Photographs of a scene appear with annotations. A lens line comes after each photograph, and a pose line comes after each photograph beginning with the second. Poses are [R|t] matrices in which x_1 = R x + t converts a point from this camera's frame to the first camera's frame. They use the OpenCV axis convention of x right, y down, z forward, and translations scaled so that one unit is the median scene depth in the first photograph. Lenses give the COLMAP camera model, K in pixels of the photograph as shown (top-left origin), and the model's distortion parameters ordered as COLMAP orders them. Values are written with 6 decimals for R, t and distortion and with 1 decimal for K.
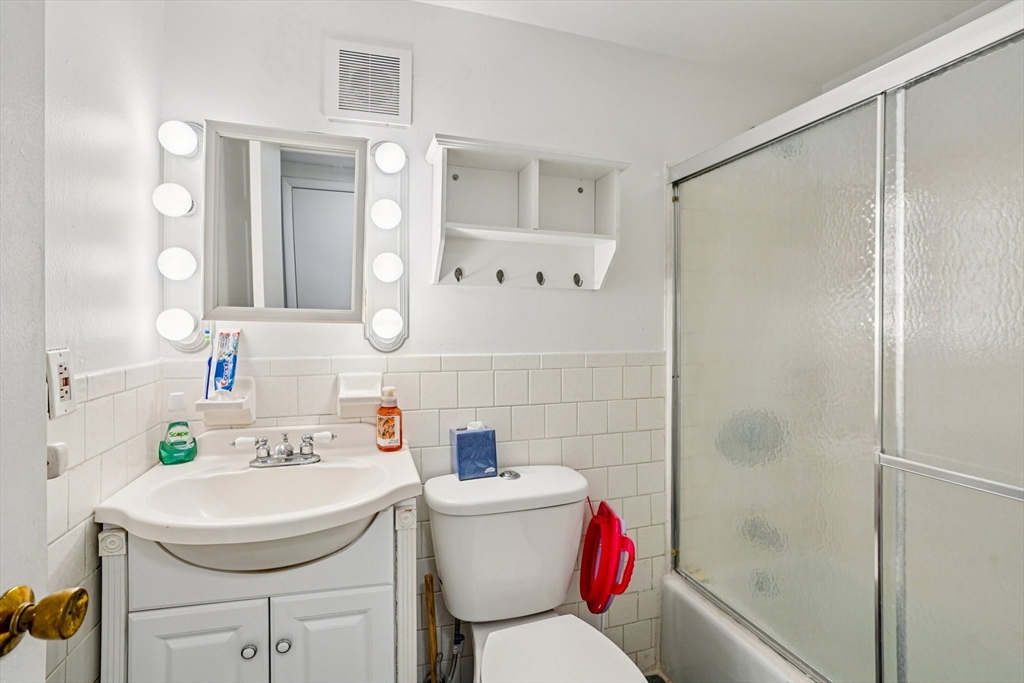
lens RADIAL K [[481.5, 0, 509.0], [0, 481.5, 326.4], [0, 0, 1]] dist [-0.074574, 0.032591]
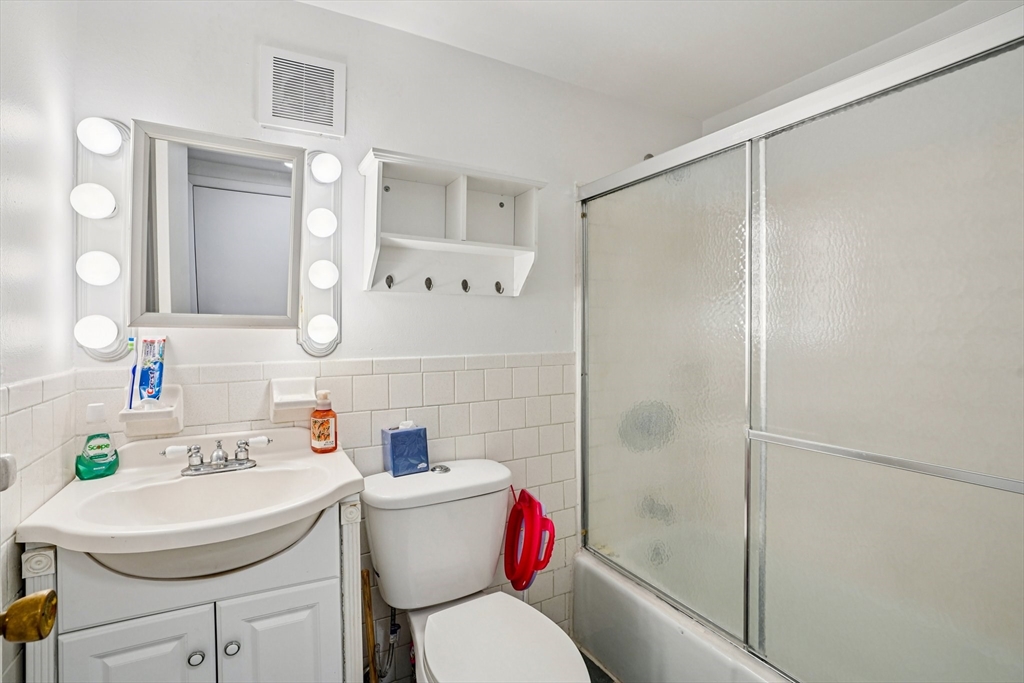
lens RADIAL K [[476.7, 0, 509.8], [0, 476.7, 335.9], [0, 0, 1]] dist [-0.071976, 0.029988]
pose [[0.978157, -0.011344, 0.207559, -0.075106], [0.009269, 0.999897, 0.010965, 0.002151], [-0.207662, -0.008802, 0.978161, -0.078900]]
